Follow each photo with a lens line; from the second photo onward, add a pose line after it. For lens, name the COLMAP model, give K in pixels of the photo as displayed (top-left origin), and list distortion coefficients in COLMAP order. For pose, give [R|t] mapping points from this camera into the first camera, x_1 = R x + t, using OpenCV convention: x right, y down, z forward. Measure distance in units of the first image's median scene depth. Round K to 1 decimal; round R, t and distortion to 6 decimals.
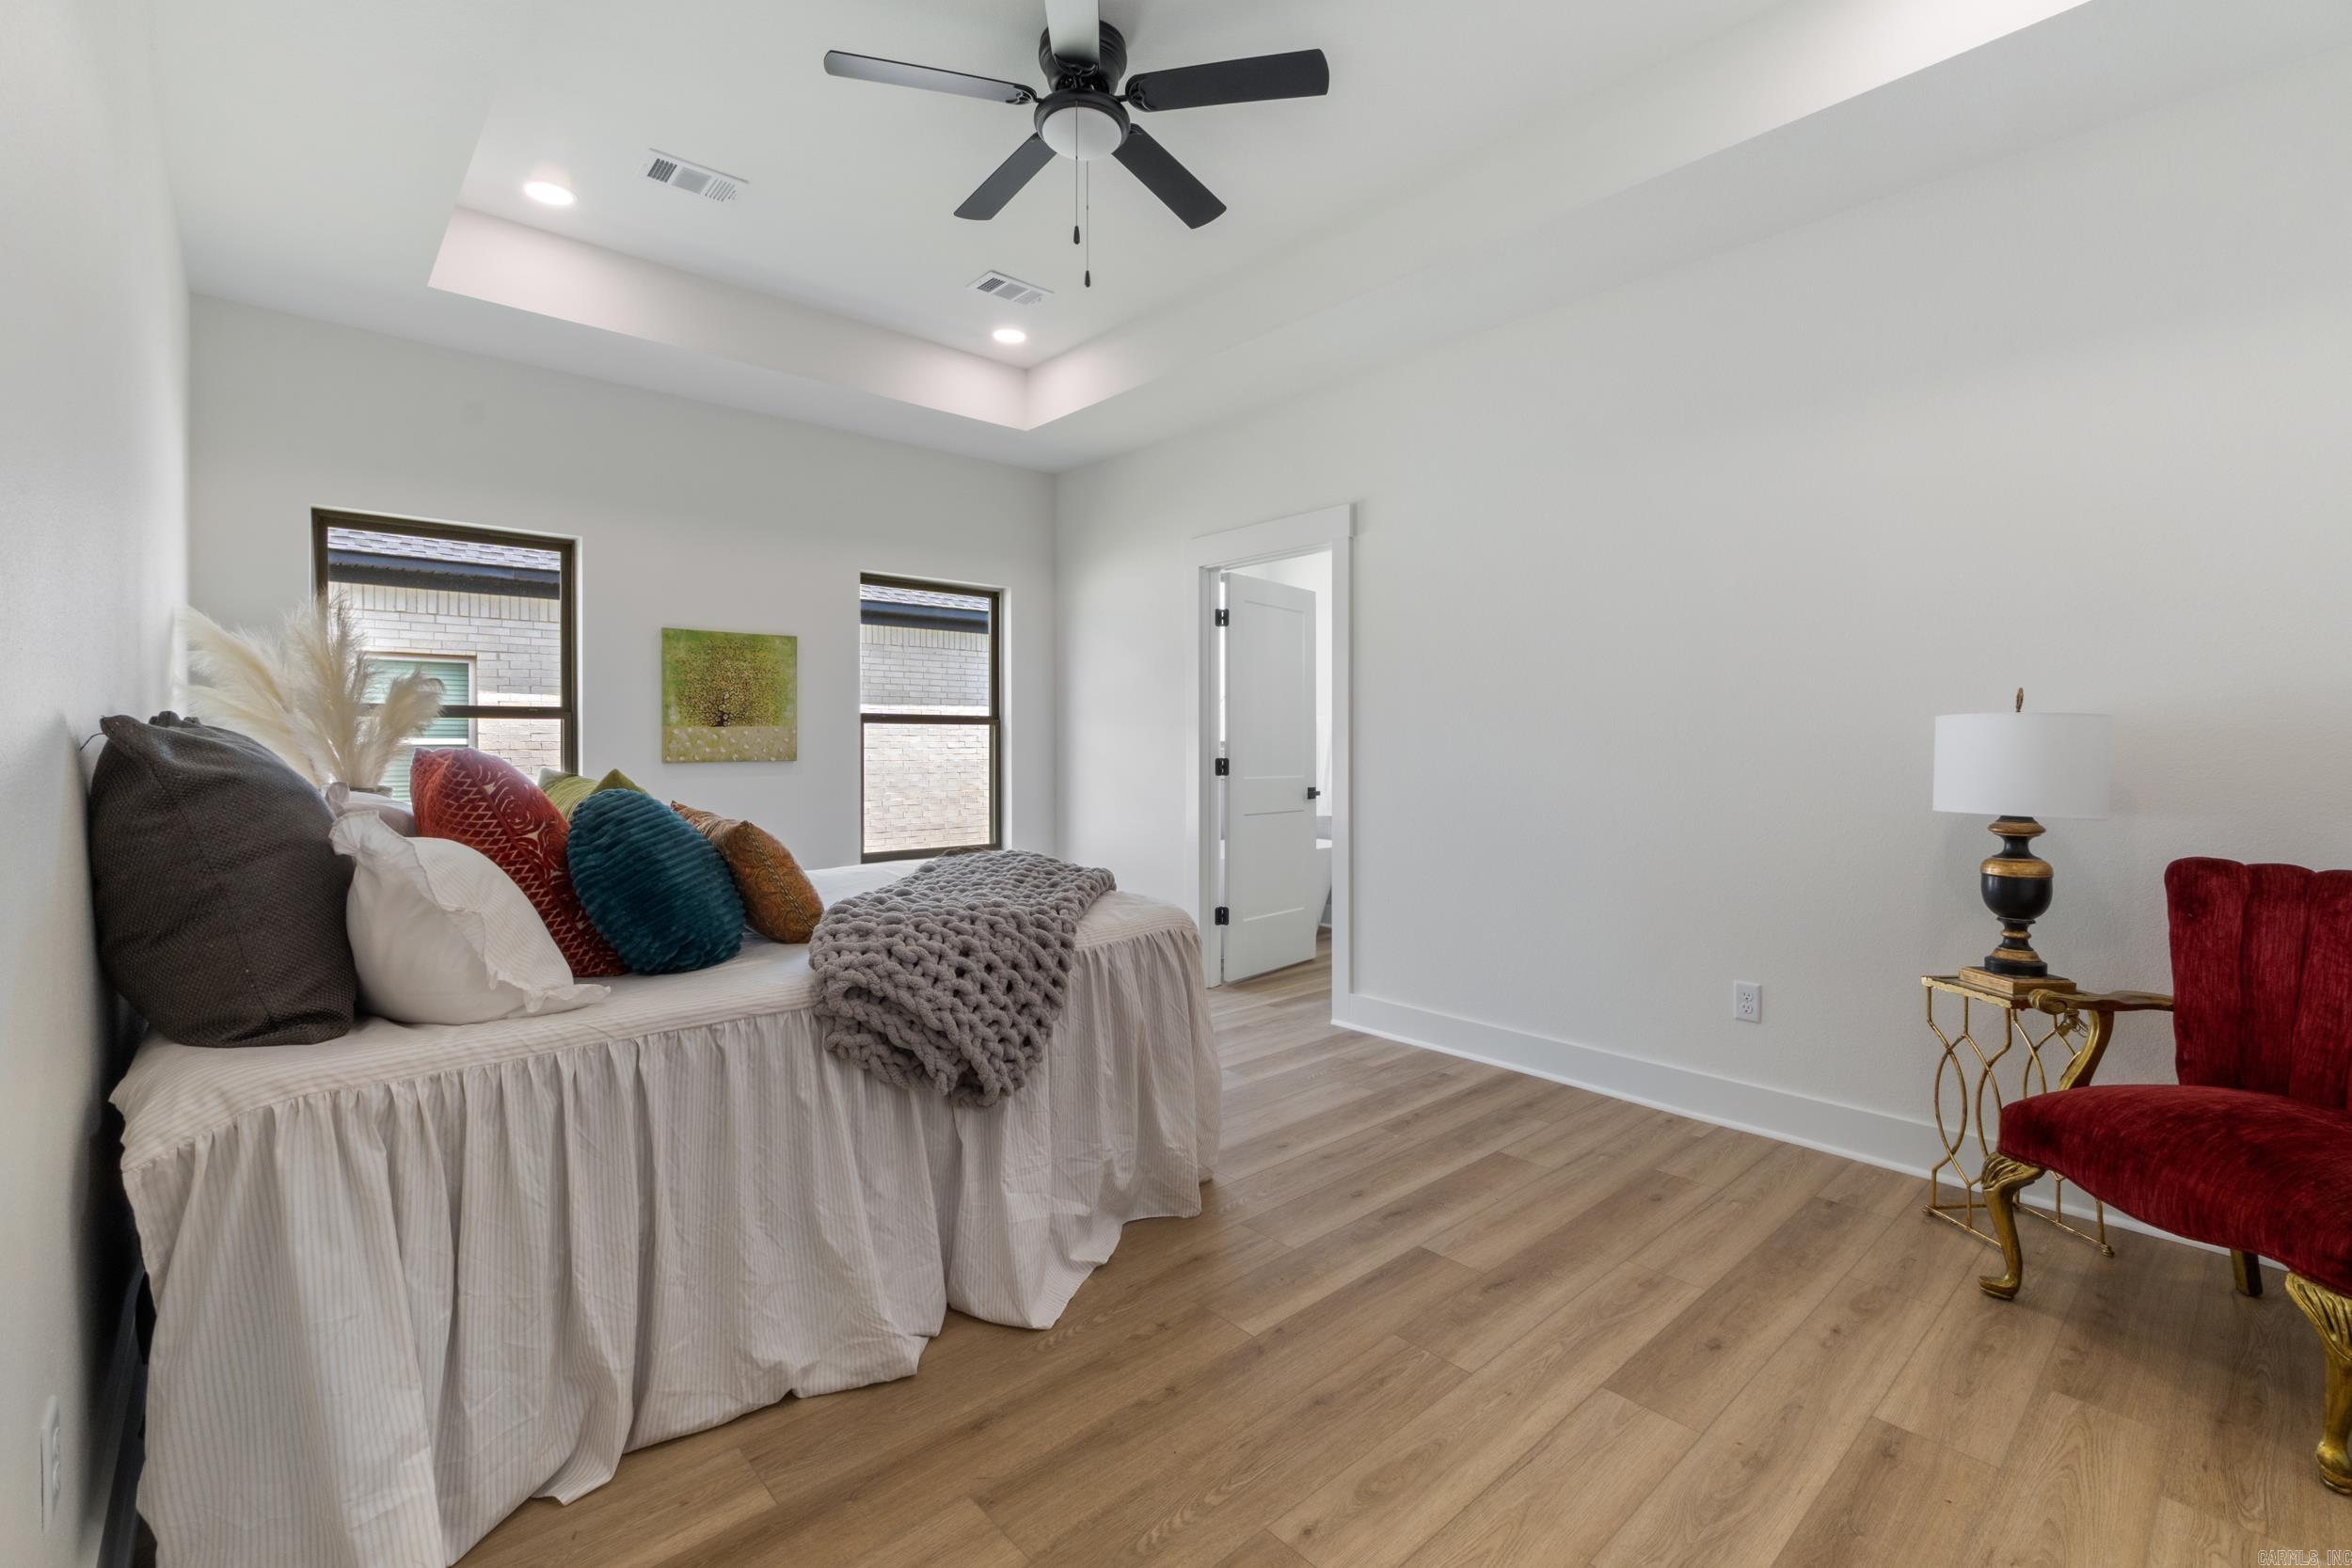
lens RADIAL K [[1020.5, 0, 1162.8], [0, 1020.5, 770.3], [0, 0, 1]] dist [-0.002302, -0.000097]
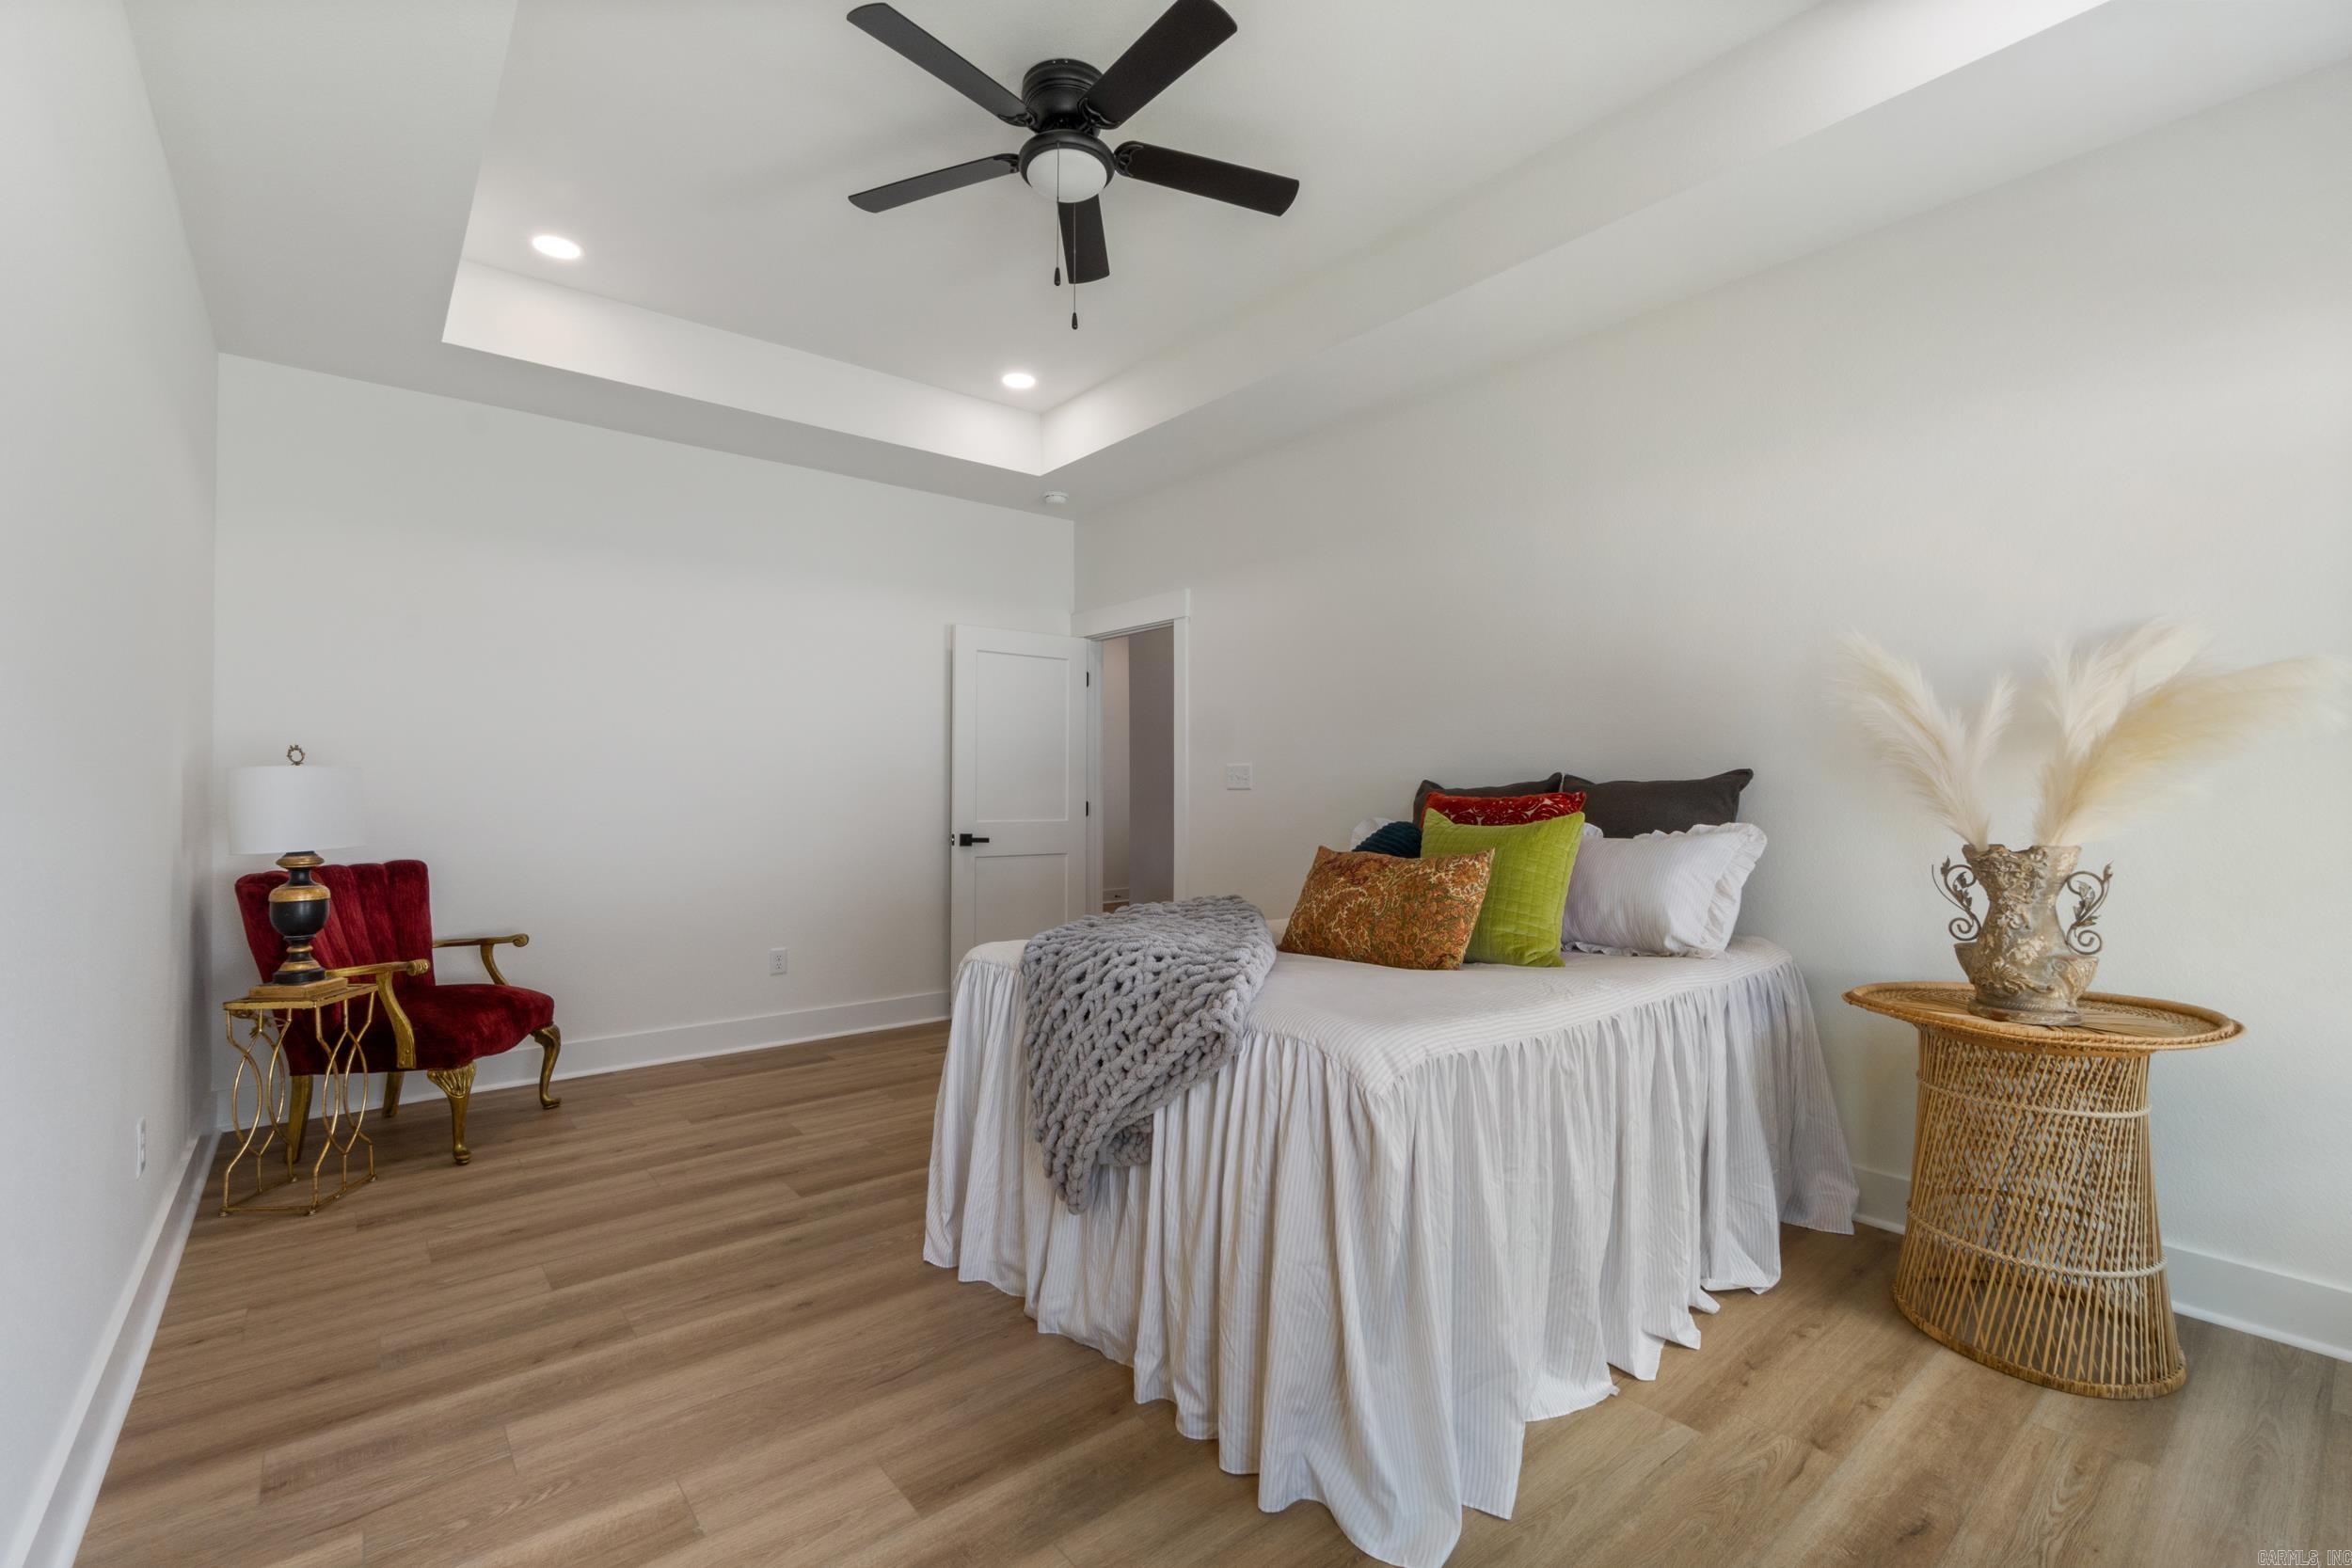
lens RADIAL K [[1020.5, 0, 1162.8], [0, 1020.5, 770.3], [0, 0, 1]] dist [-0.002302, -0.000097]
pose [[-0.999325, 0.005097, 0.036387, -0.202302], [0.004991, 0.999983, -0.003002, -0.037167], [-0.036402, -0.002819, -0.999333, 1.933647]]
